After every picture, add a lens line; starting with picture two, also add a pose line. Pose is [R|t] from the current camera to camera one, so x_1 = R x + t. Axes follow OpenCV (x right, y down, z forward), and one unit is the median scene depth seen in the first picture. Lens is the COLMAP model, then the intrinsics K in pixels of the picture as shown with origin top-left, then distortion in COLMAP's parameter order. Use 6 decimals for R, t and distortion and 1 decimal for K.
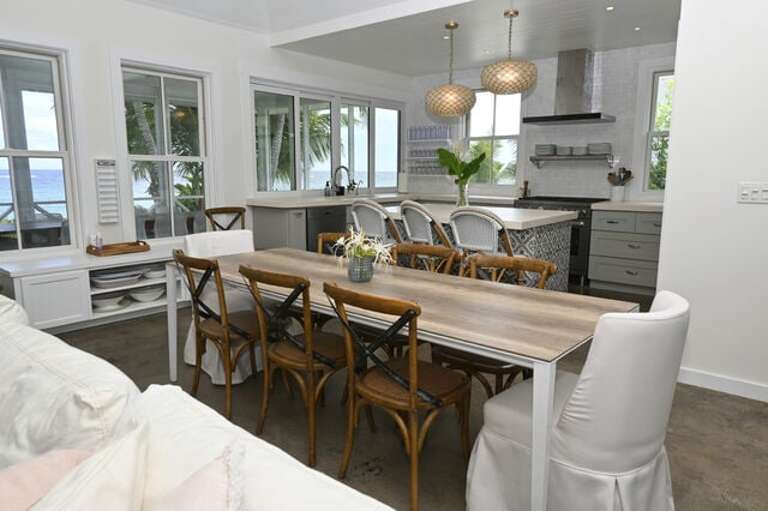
lens RADIAL K [[526.0, 0, 384.0], [0, 526.0, 255.5], [0, 0, 1]] dist [0.001357, -0.000134]
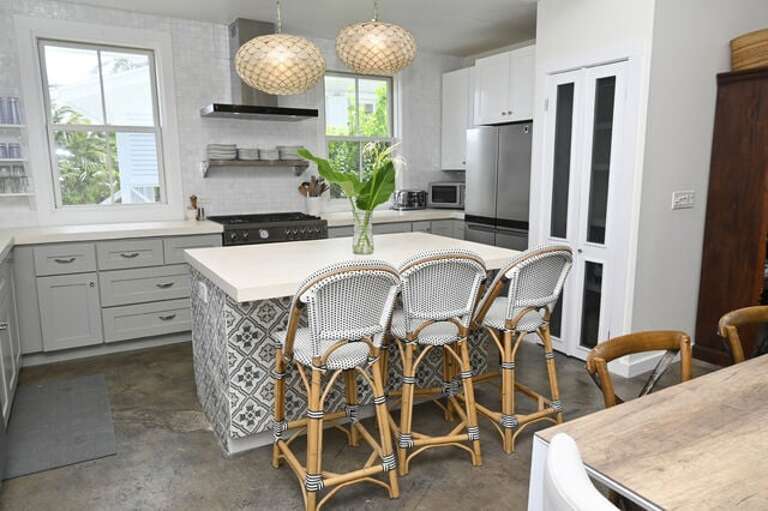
lens RADIAL K [[529.3, 0, 384.0], [0, 529.3, 255.5], [0, 0, 1]] dist [-0.007732, -0.007971]
pose [[0.333422, -0.153137, 0.930257, -0.322049], [0.151318, 0.982620, 0.107522, -0.109868], [-0.930555, 0.104915, 0.350800, 0.573325]]
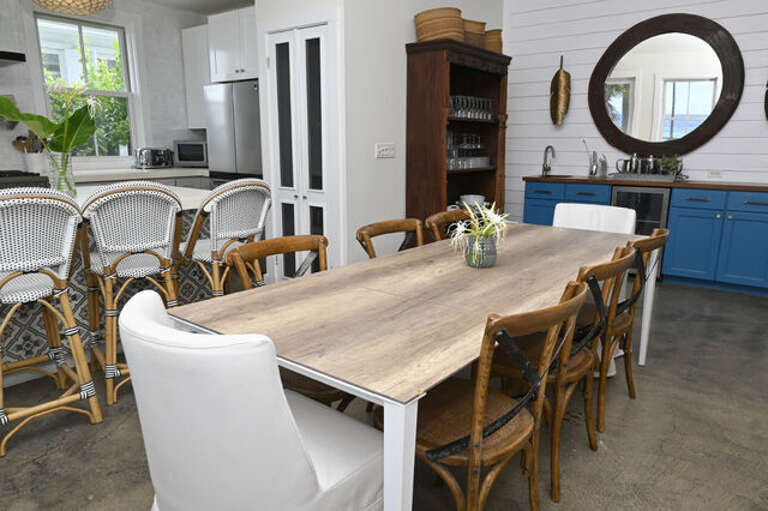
lens RADIAL K [[526.0, 0, 384.0], [0, 526.0, 255.5], [0, 0, 1]] dist [0.001357, -0.000134]
pose [[-0.042716, -0.207624, 0.977276, -0.359856], [0.149790, 0.965781, 0.211729, -0.071019], [-0.987795, 0.155430, -0.010154, 0.493530]]
